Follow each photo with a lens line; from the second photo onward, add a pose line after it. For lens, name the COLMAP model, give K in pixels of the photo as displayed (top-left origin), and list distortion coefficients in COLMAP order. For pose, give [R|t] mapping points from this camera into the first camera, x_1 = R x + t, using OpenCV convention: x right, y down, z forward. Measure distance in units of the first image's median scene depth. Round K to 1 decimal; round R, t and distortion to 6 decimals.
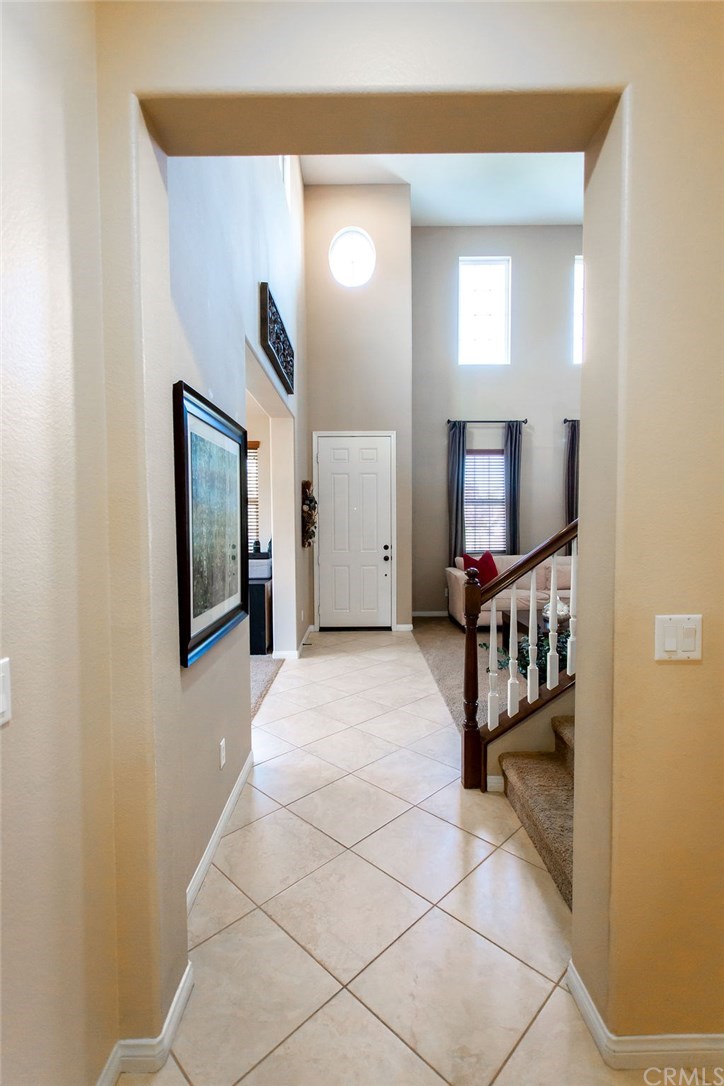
lens RADIAL K [[509.2, 0, 362.0], [0, 509.2, 543.0], [0, 0, 1]] dist [0.002101, 0.001498]
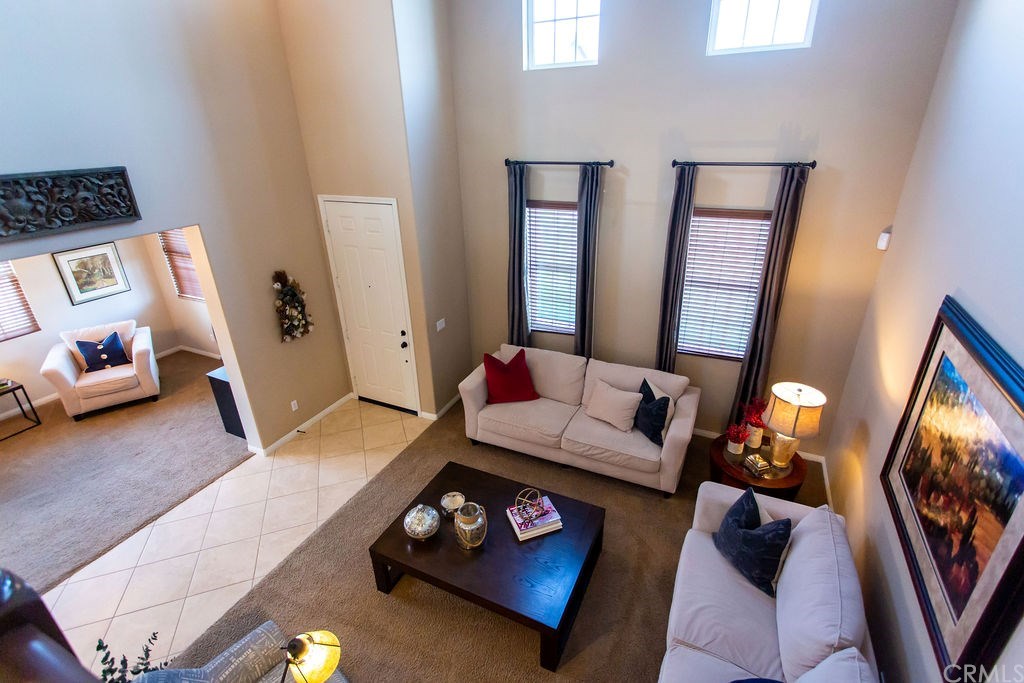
lens RADIAL K [[480.1, 0, 510.5], [0, 480.1, 338.8], [0, 0, 1]] dist [0.002101, 0.001498]
pose [[0.897415, 0.163794, -0.409655, 0.497300], [0.004743, 0.924894, 0.380195, -0.265962], [0.441162, -0.343136, 0.829237, 0.351081]]
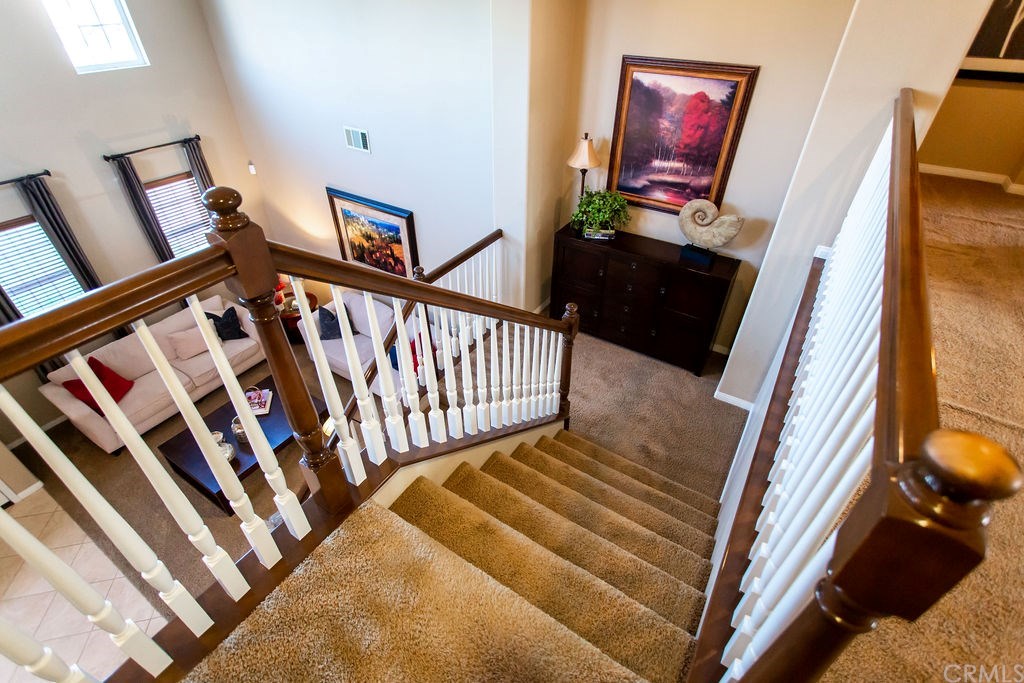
lens RADIAL K [[480.1, 0, 510.5], [0, 480.1, 338.8], [0, 0, 1]] dist [0.002101, 0.001498]
pose [[0.543852, -0.502407, 0.672169, 0.095544], [0.028333, 0.811519, 0.583639, -0.433468], [-0.838702, -0.298369, 0.455581, 0.041292]]
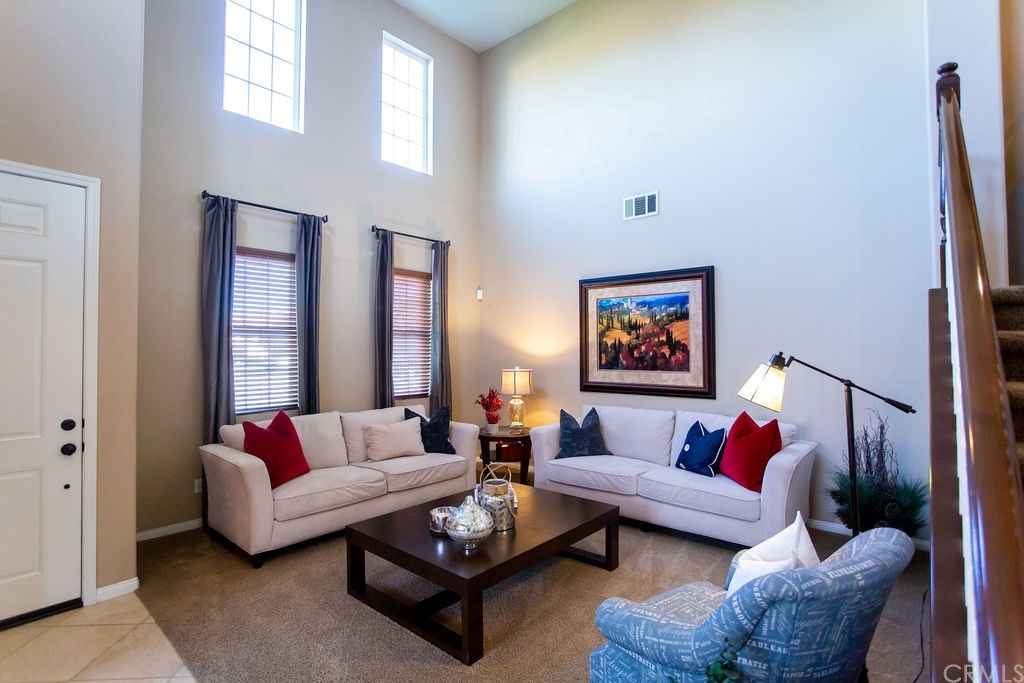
lens RADIAL K [[492.2, 0, 503.5], [0, 492.2, 339.3], [0, 0, 1]] dist [-0.058672, 0.024572]
pose [[0.675000, 0.018732, 0.737580, -0.004859], [0.031570, 0.998029, -0.054238, -0.029234], [-0.737142, 0.059896, 0.673079, 0.378168]]
